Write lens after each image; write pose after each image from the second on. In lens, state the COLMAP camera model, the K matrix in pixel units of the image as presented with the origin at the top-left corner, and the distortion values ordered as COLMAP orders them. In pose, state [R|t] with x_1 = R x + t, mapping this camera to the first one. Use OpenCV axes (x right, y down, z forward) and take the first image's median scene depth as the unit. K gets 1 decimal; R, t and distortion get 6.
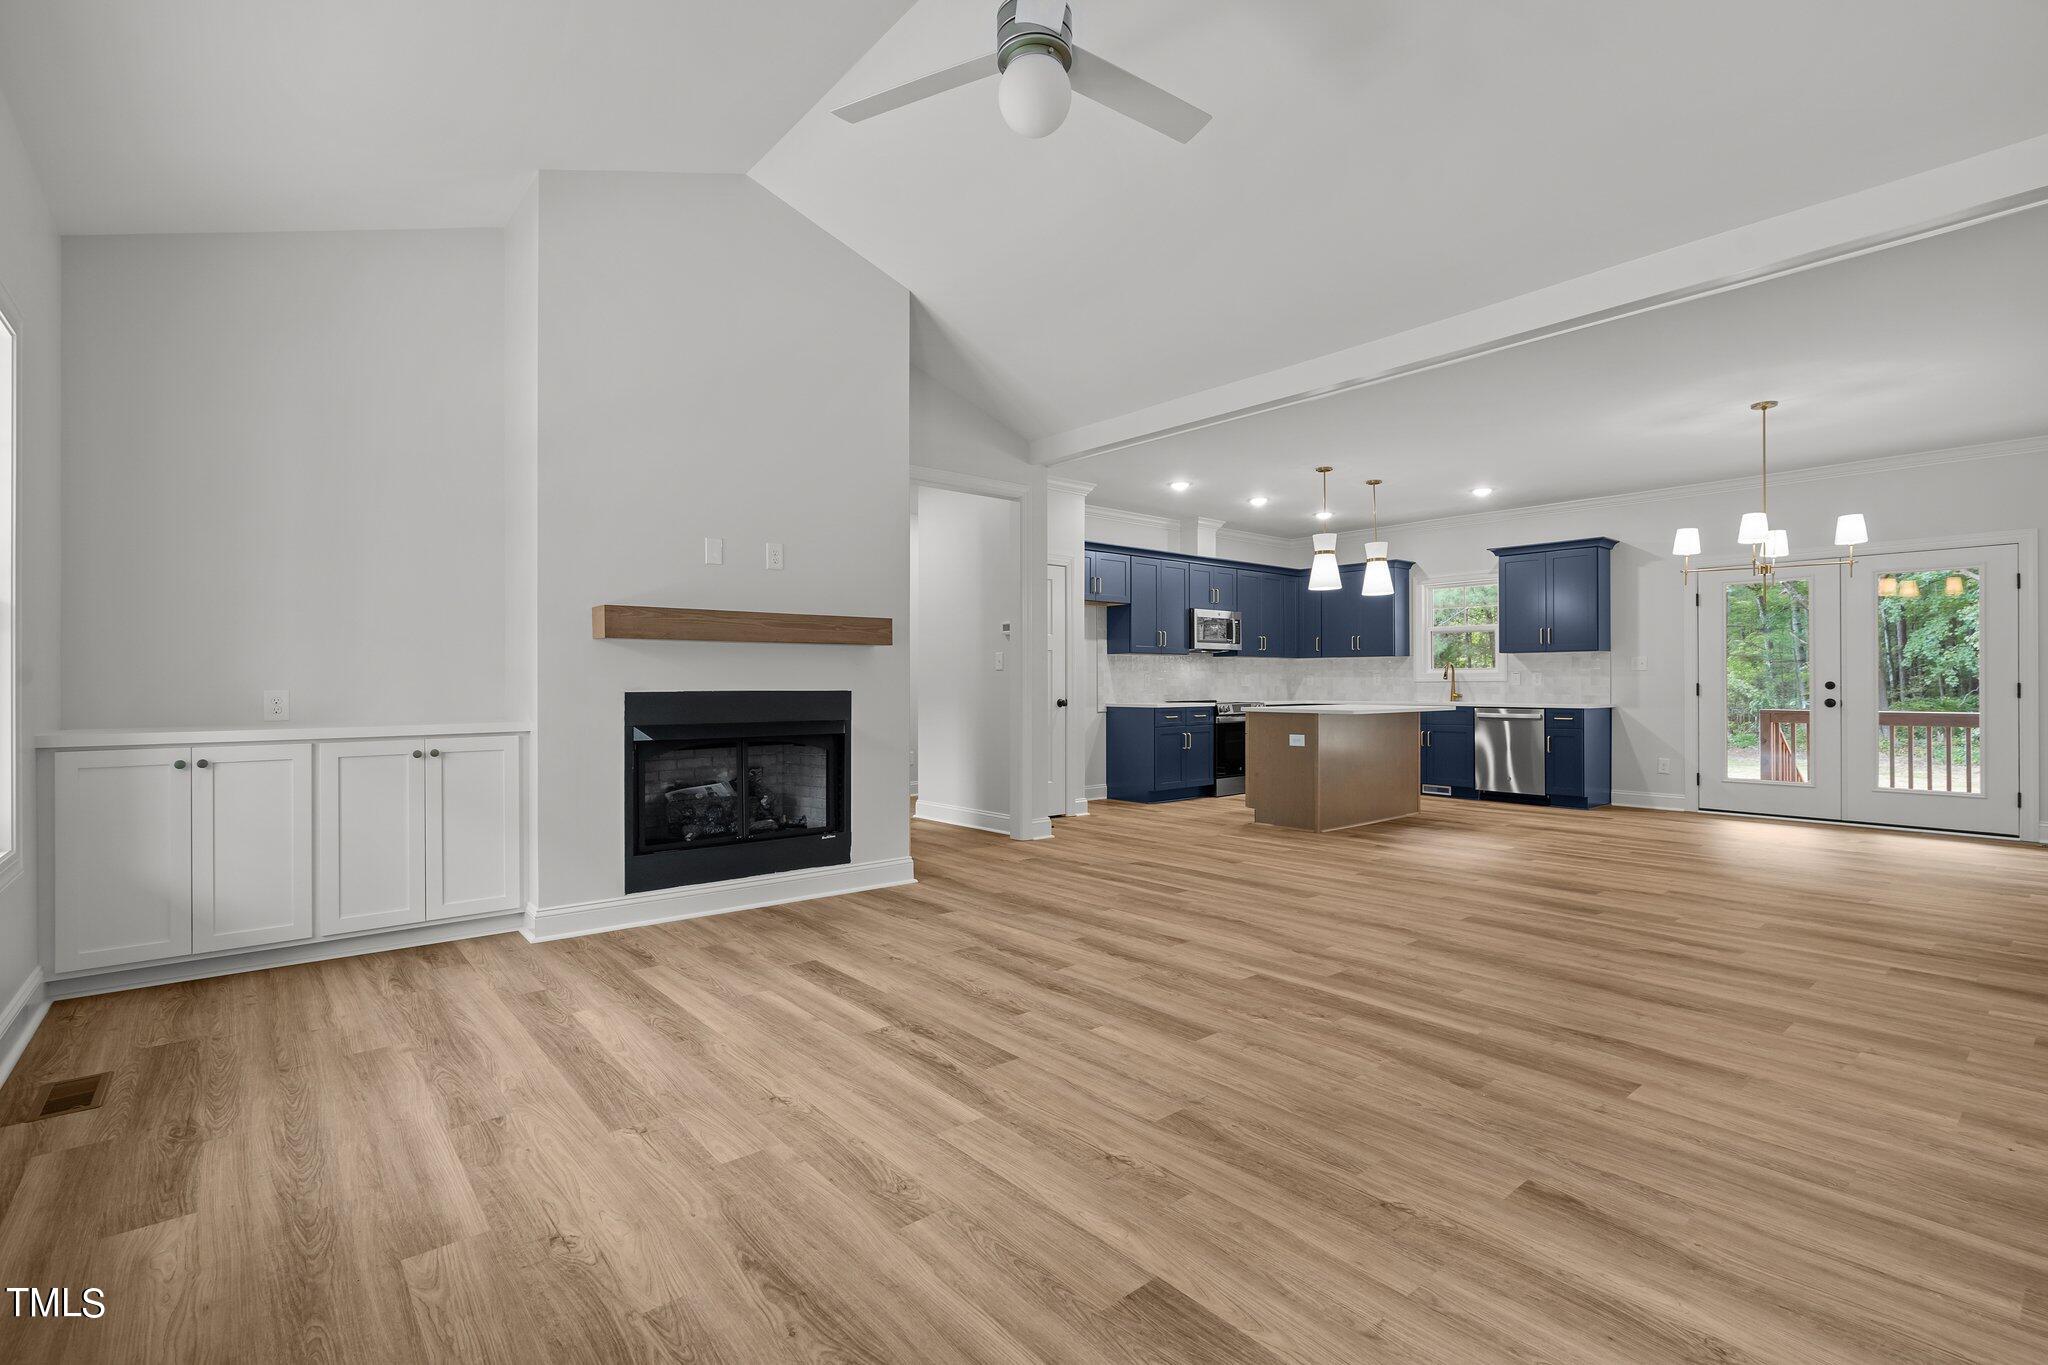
lens RADIAL K [[925.5, 0, 1024.0], [0, 925.5, 682.5], [0, 0, 1]] dist [-0.000581, 0.000179]
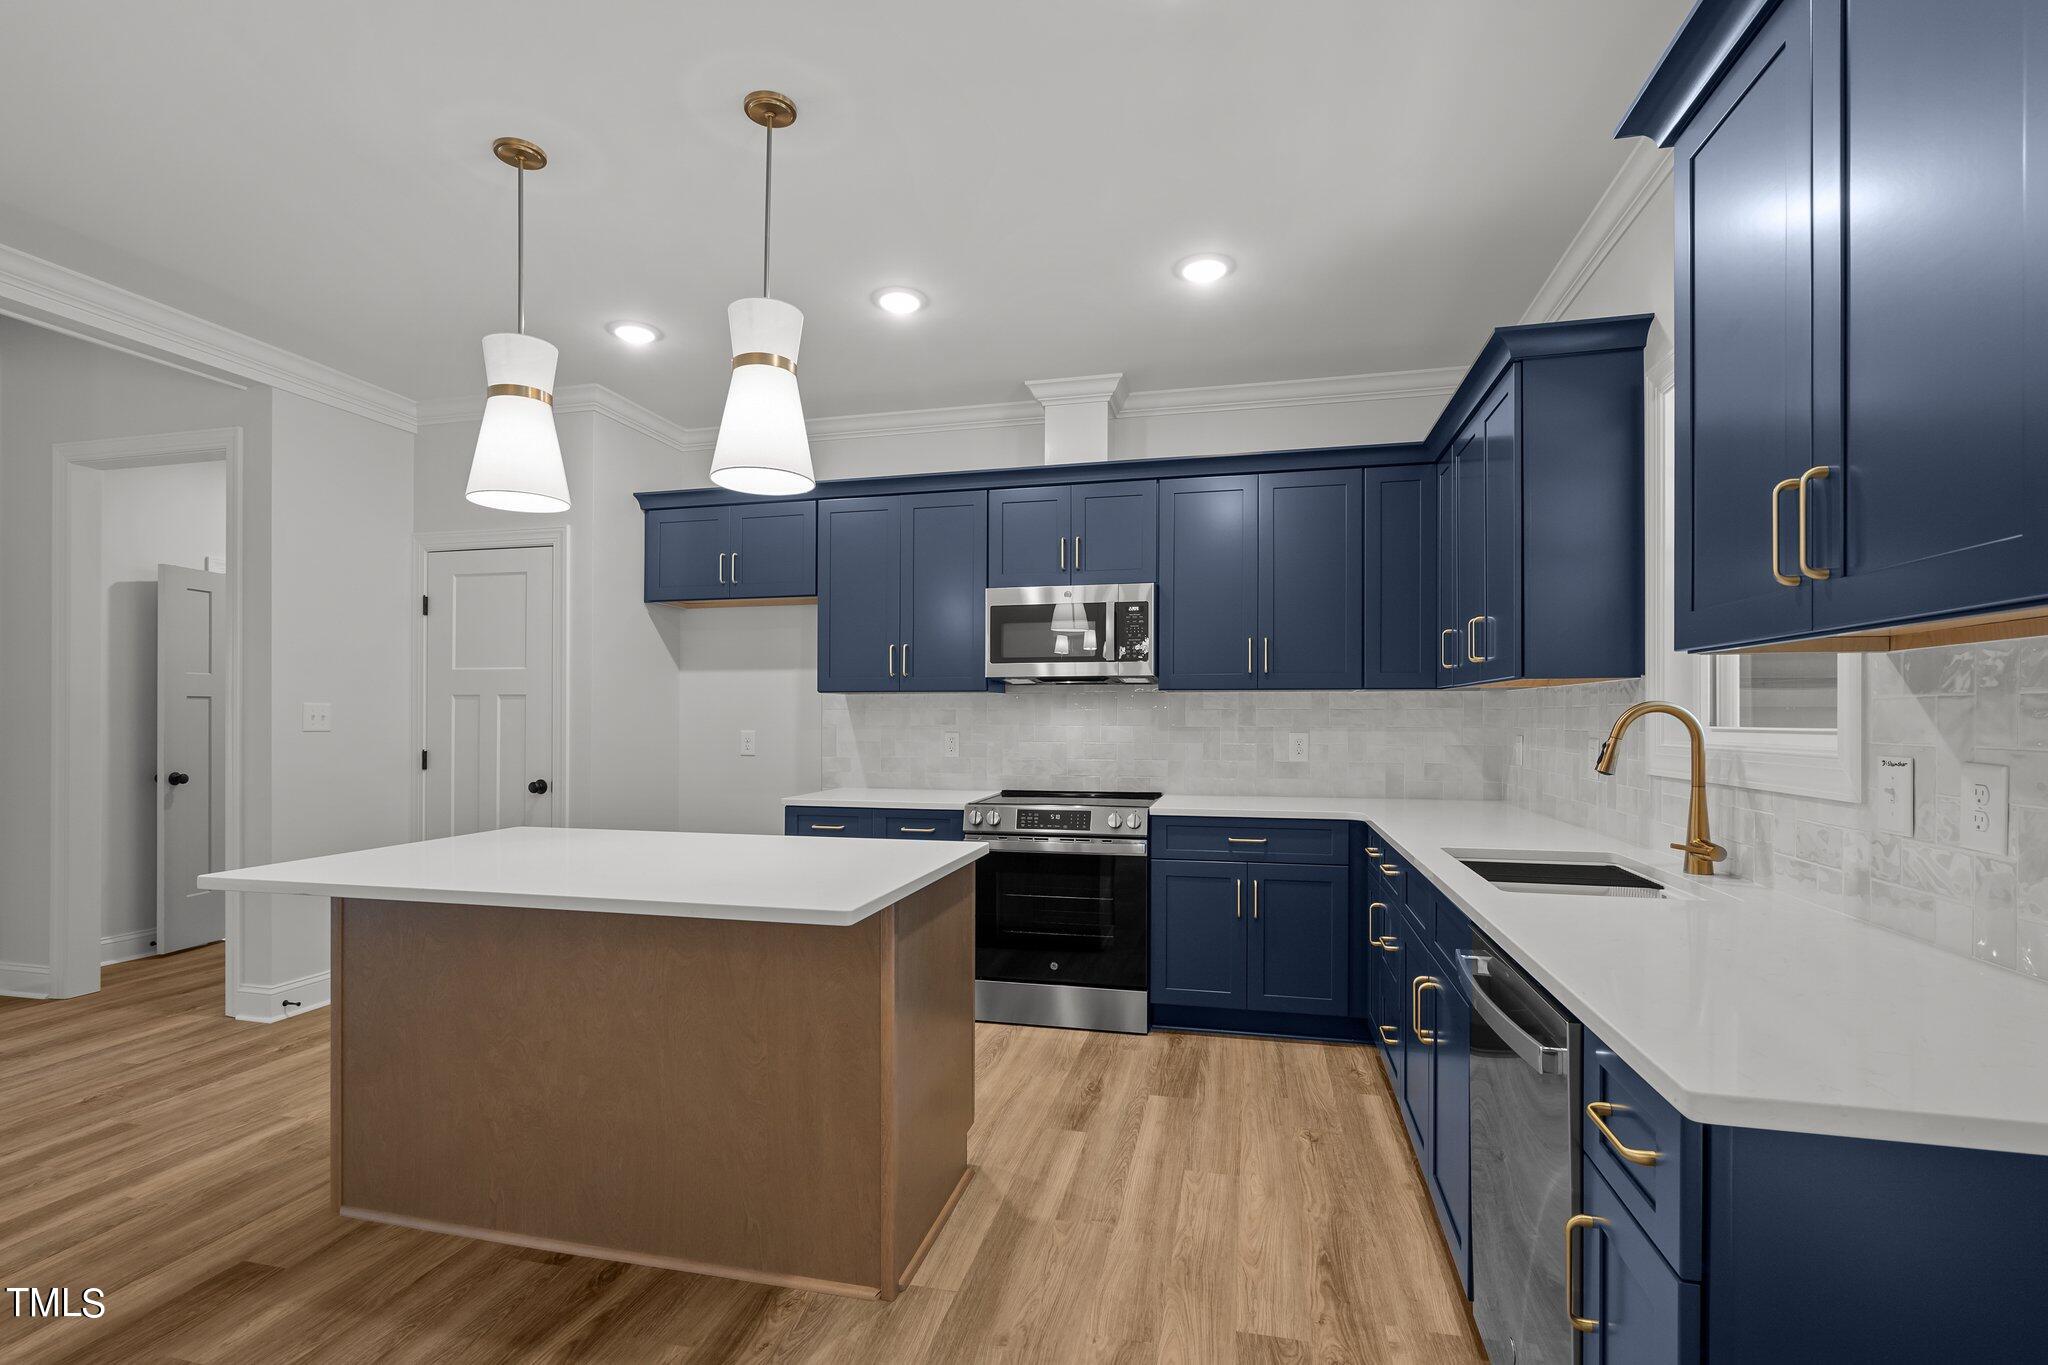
lens RADIAL K [[940.9, 0, 1018.7], [0, 940.9, 703.4], [0, 0, 1]] dist [-0.000930, 0.000527]
pose [[0.582316, -0.009668, -0.812905, 0.596245], [-0.001177, 0.999918, -0.012736, -0.019129], [0.812962, 0.008373, 0.582257, 0.783977]]
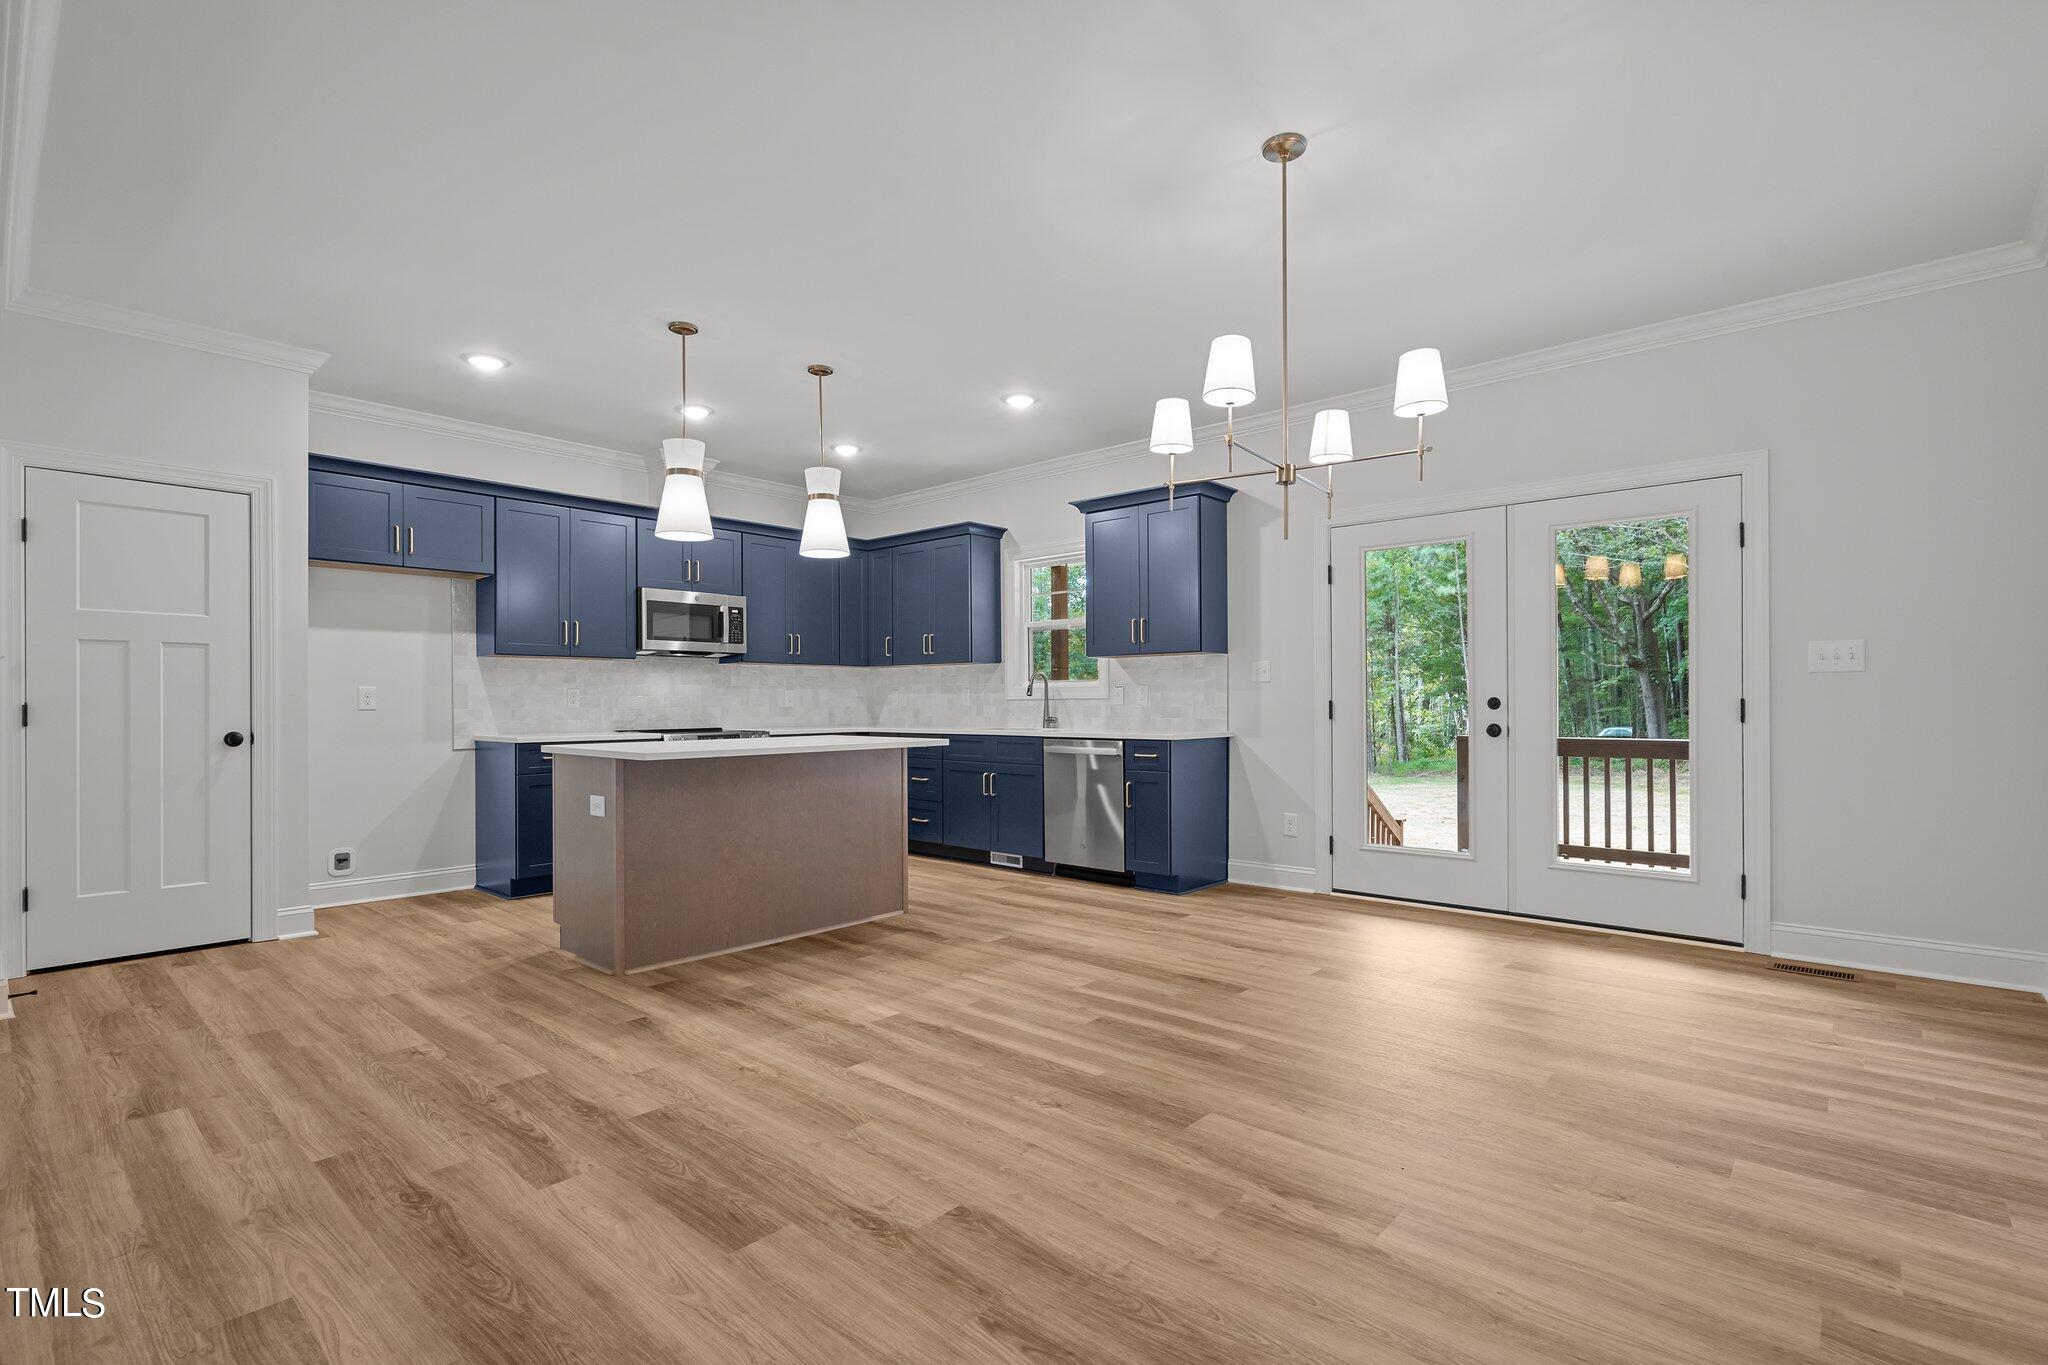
lens RADIAL K [[953.6, 0, 1024.1], [0, 953.6, 701.1], [0, 0, 1]] dist [-0.002402, -0.000055]
pose [[0.990733, -0.002290, 0.135803, 0.376908], [0.002560, 0.999995, -0.001807, 0.001677], [-0.135798, 0.002138, 0.990734, 0.318765]]
